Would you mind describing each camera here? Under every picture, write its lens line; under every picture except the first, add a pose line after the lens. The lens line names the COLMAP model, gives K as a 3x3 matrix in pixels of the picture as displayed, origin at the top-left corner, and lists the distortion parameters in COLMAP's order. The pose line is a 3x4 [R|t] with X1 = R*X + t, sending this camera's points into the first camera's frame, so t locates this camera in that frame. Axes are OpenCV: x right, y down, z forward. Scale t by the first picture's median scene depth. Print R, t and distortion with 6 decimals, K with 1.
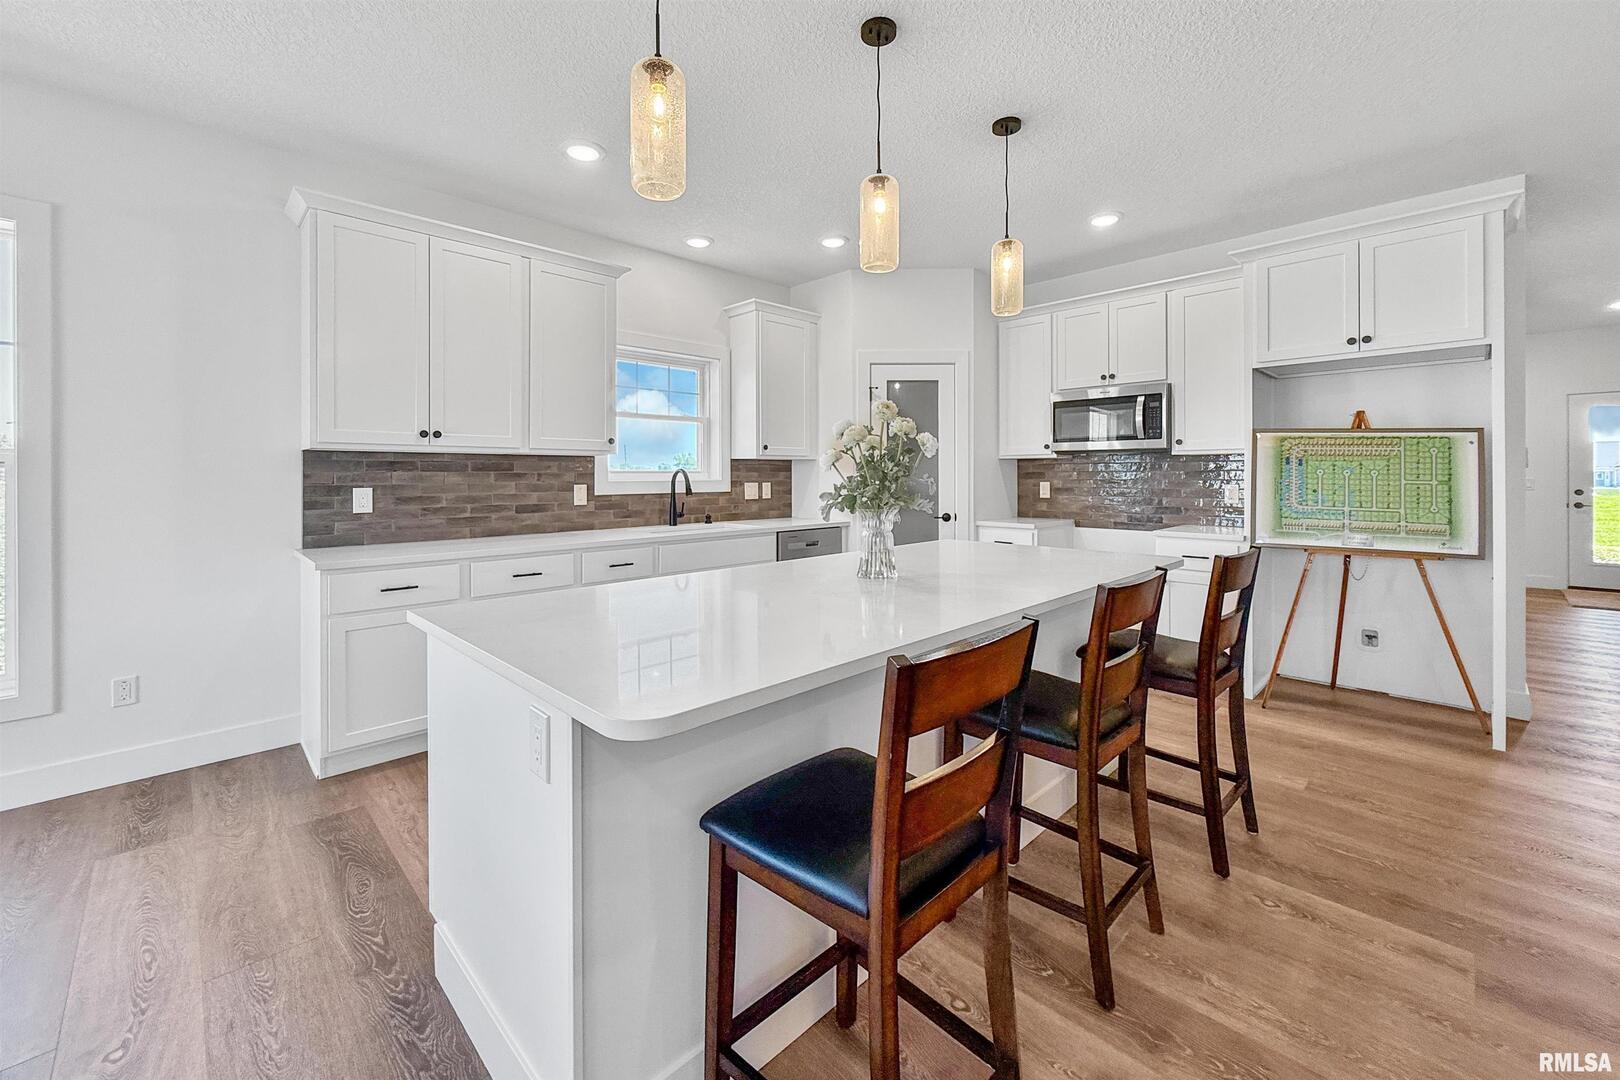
lens RADIAL K [[652.7, 0, 826.7], [0, 652.7, 475.7], [0, 0, 1]] dist [-0.001272, 0.000739]
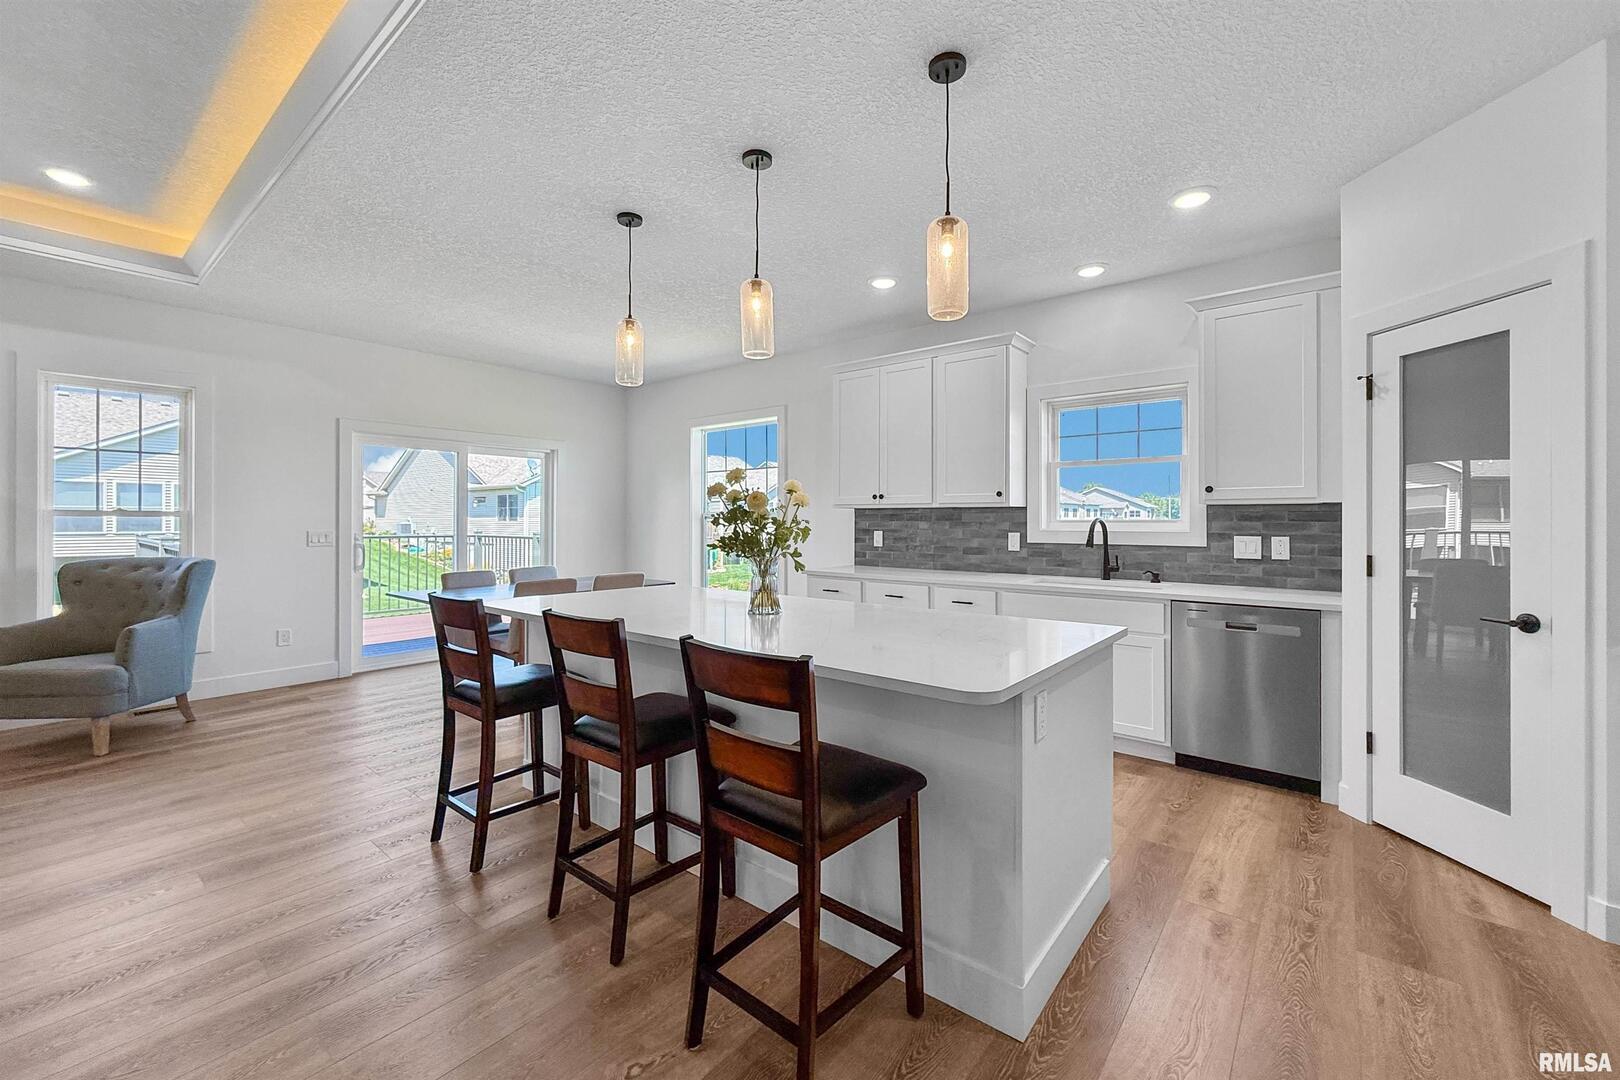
lens RADIAL K [[652.7, 0, 802.4], [0, 652.7, 517.3], [0, 0, 1]] dist [-0.001272, 0.000739]
pose [[0.092790, -0.000257, -0.995686, 0.708839], [-0.003749, 0.999993, -0.000607, -0.010346], [0.995679, 0.003789, 0.092788, 0.534982]]
